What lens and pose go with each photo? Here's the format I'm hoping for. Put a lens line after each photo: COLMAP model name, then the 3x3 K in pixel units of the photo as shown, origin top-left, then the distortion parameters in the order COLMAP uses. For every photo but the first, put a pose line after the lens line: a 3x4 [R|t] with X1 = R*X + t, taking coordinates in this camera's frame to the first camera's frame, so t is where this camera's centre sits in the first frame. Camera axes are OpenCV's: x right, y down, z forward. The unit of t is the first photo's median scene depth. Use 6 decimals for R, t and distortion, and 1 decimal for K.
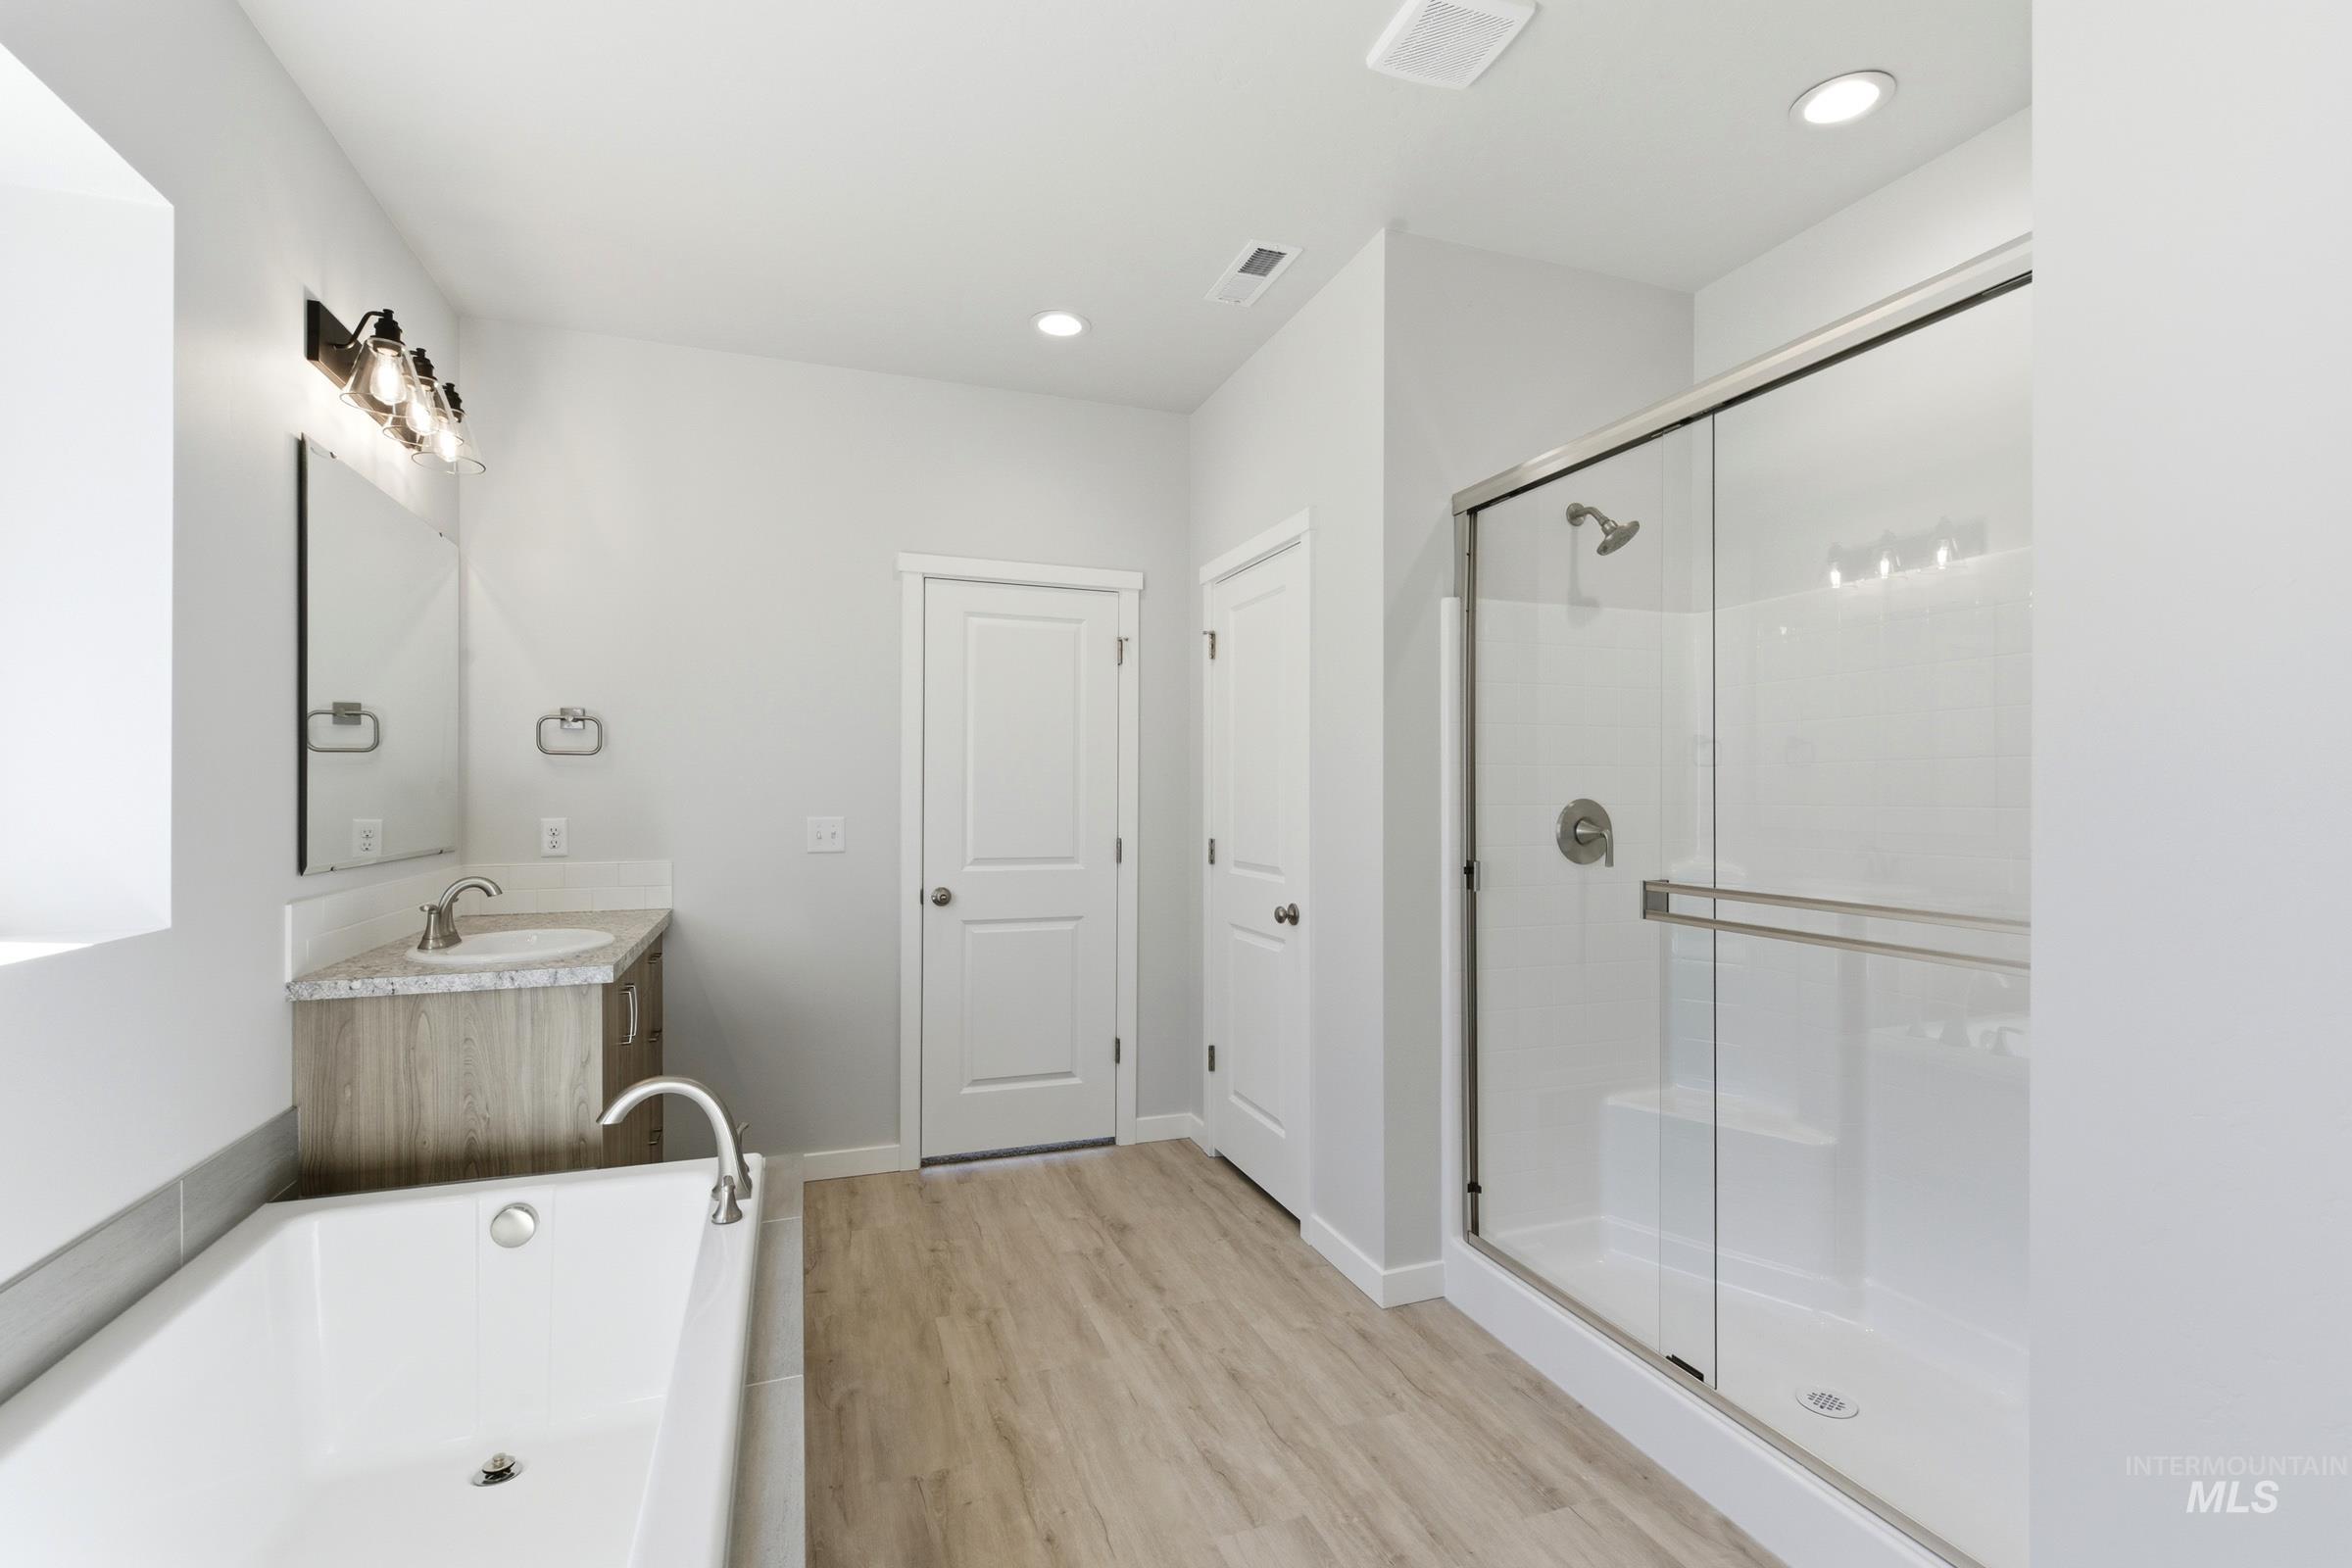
lens RADIAL K [[1041.6, 0, 1177.0], [0, 1041.6, 792.9], [0, 0, 1]] dist [0.009183, -0.000191]
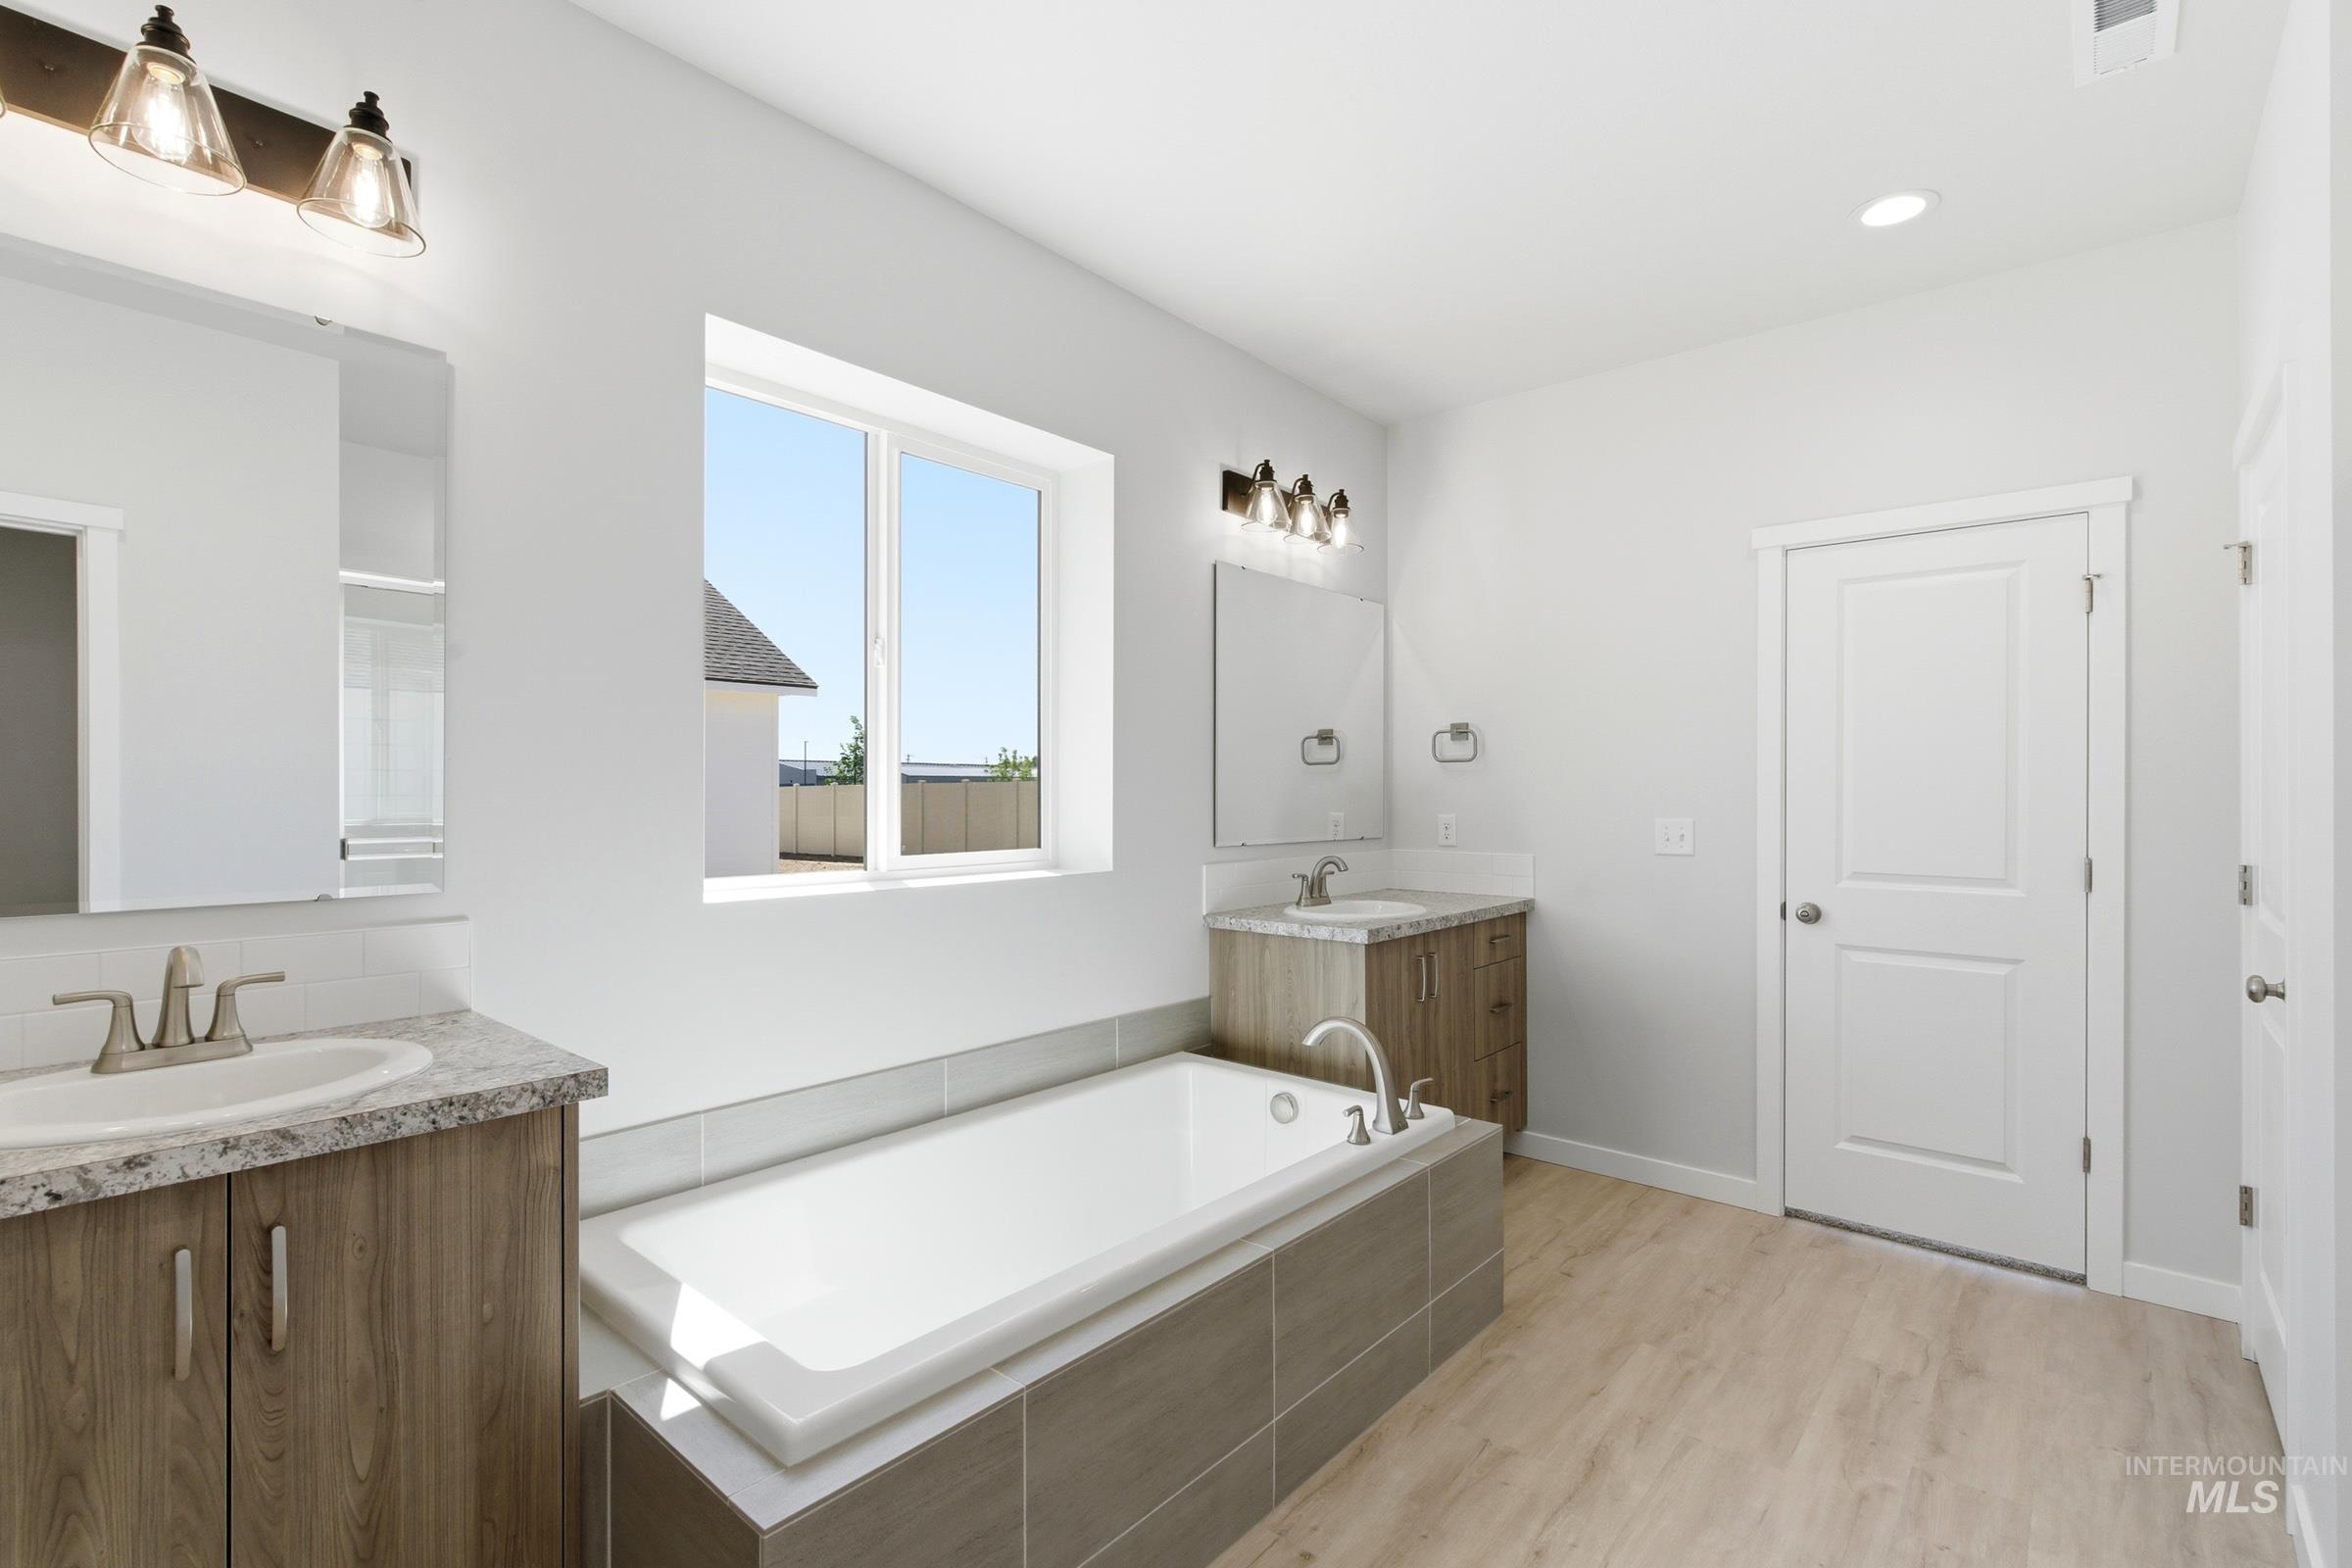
lens RADIAL K [[1057.7, 0, 1167.3], [0, 1057.7, 789.1], [0, 0, 1]] dist [-0.001451, -0.000132]
pose [[0.493574, -0.005151, -0.869688, 0.377510], [-0.000299, 0.999981, -0.006092, 0.002416], [0.869704, 0.003267, 0.493564, 0.136336]]
